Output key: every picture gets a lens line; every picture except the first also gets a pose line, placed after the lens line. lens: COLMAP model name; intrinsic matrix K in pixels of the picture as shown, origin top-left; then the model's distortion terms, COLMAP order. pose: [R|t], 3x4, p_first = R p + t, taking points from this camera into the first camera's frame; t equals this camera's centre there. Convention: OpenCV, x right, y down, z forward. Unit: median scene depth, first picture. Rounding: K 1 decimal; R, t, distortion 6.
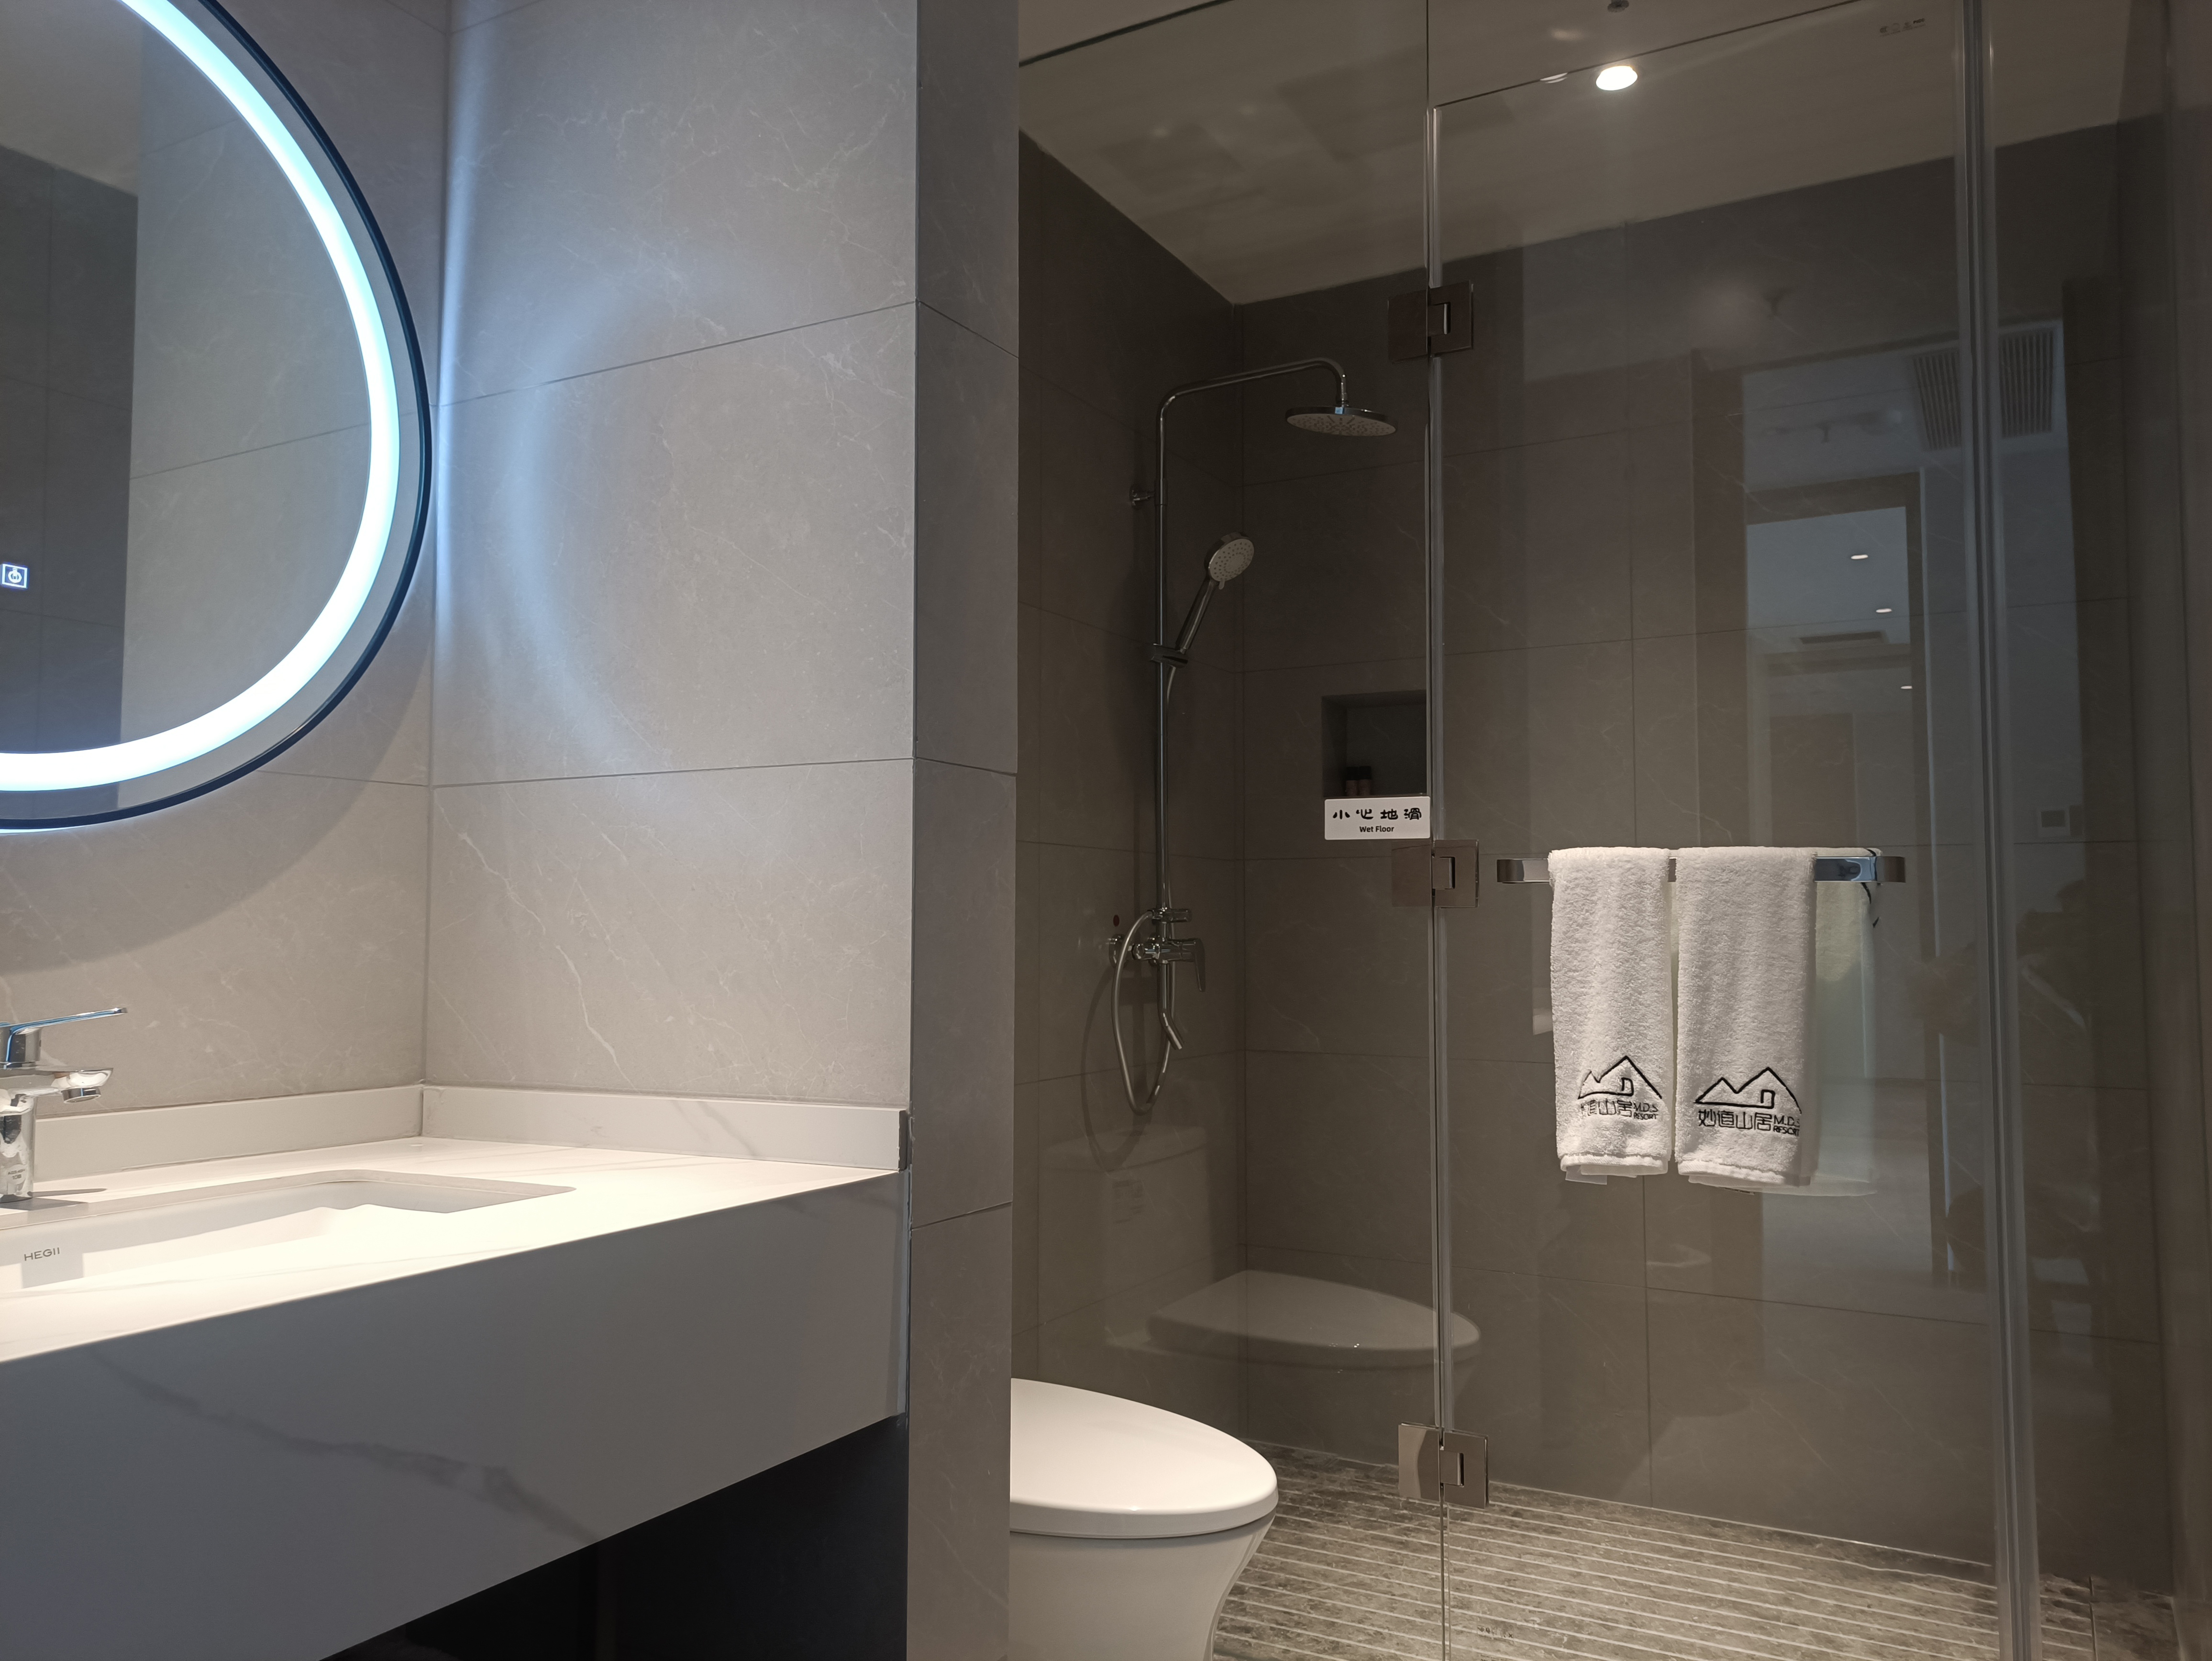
lens RADIAL K [[1658.7, 0, 1120.2], [0, 1658.7, 826.3], [0, 0, 1]] dist [0.086150, -0.083919]
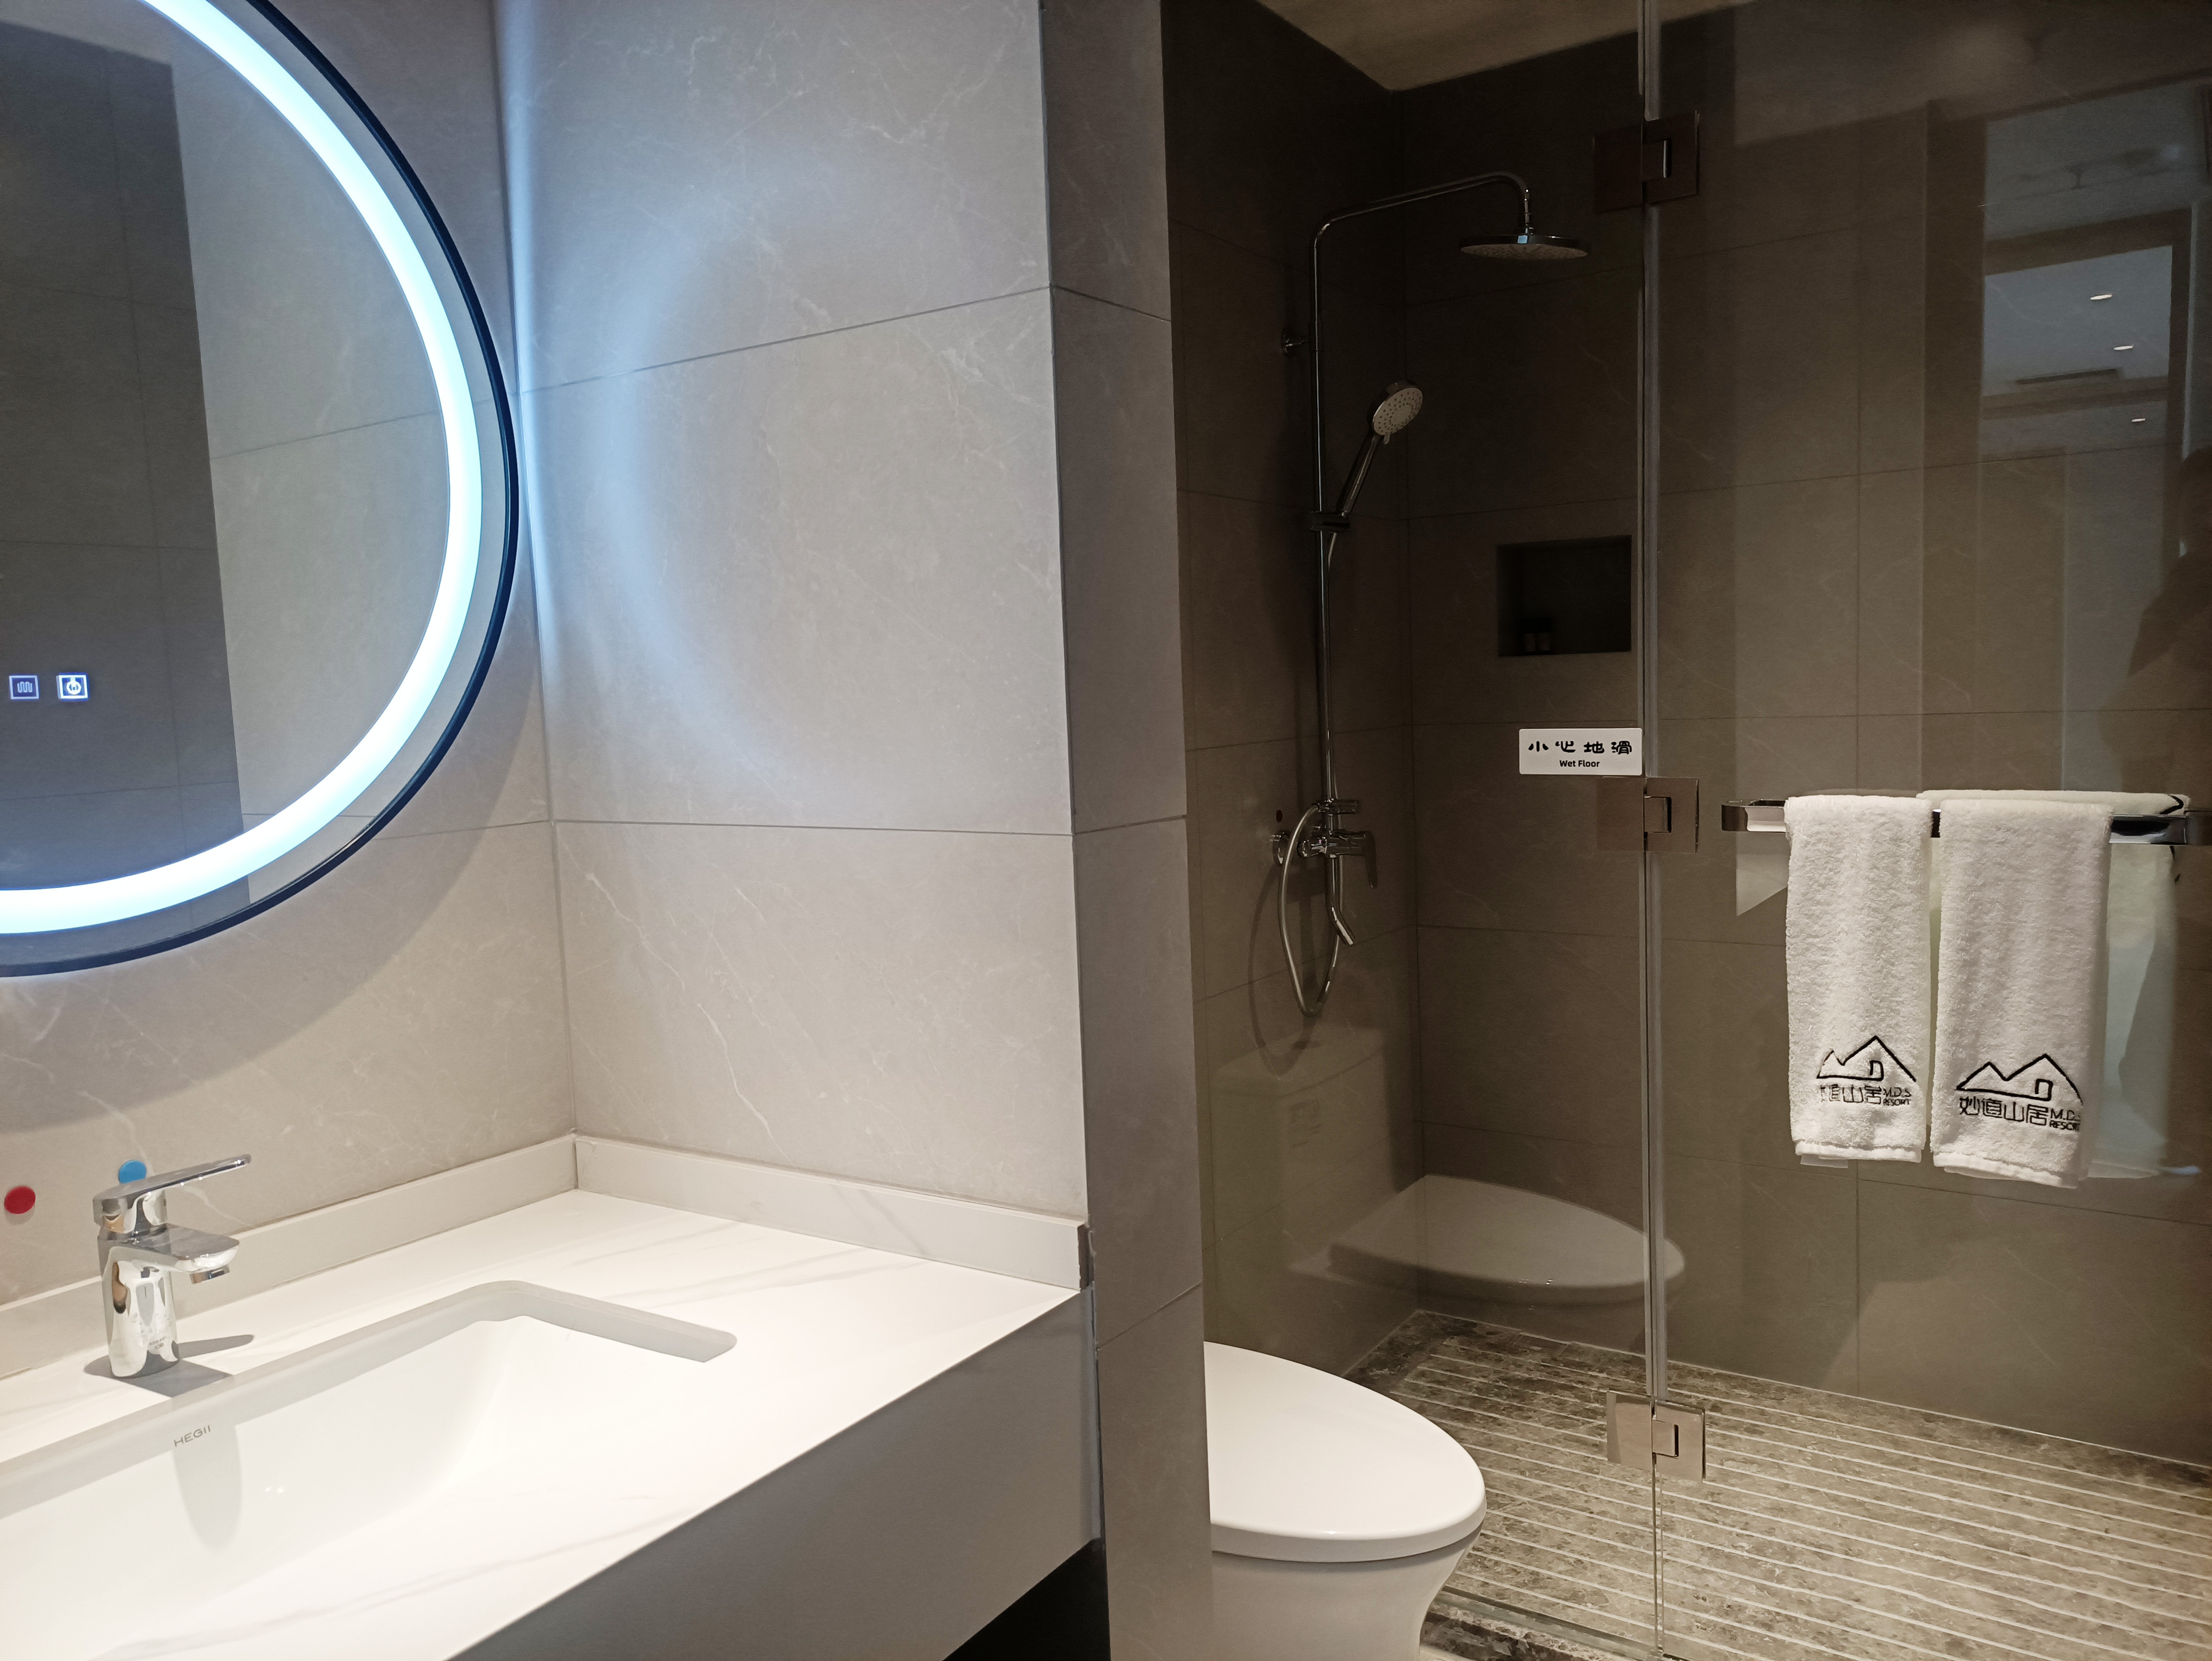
lens RADIAL K [[1658.7, 0, 1120.2], [0, 1658.7, 826.3], [0, 0, 1]] dist [0.086150, -0.083919]
pose [[0.995814, -0.031811, -0.085687, -0.017702], [0.044886, 0.986850, 0.155281, -0.129326], [0.079620, -0.158477, 0.984147, 0.102402]]
